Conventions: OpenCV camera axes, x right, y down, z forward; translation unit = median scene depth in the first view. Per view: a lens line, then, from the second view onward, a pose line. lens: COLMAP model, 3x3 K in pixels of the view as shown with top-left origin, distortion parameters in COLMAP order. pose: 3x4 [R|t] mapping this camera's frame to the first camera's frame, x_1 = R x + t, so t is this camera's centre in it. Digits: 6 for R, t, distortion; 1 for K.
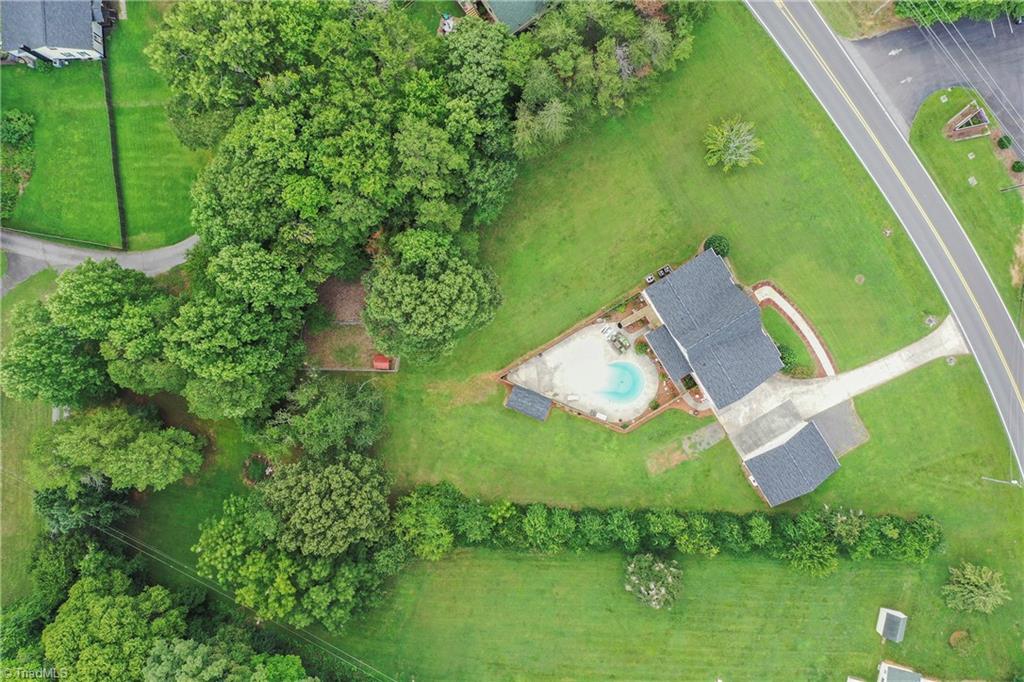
lens RADIAL K [[843.3, 0, 549.4], [0, 843.3, 339.6], [0, 0, 1]] dist [0.001649, 0.000762]
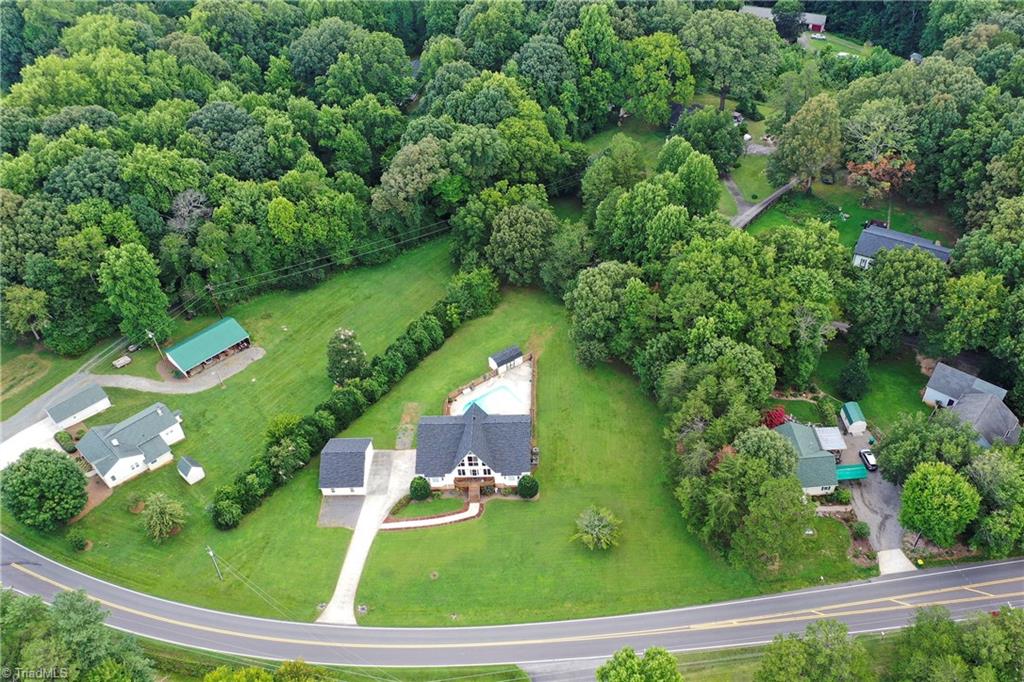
lens RADIAL K [[843.3, 0, 549.4], [0, 843.3, 339.6], [0, 0, 1]] dist [0.001649, 0.000762]
pose [[-0.517325, 0.603464, -0.606800, 0.768491], [-0.855784, -0.362260, 0.369327, -0.492270], [0.003056, 0.710351, 0.703840, 0.009369]]
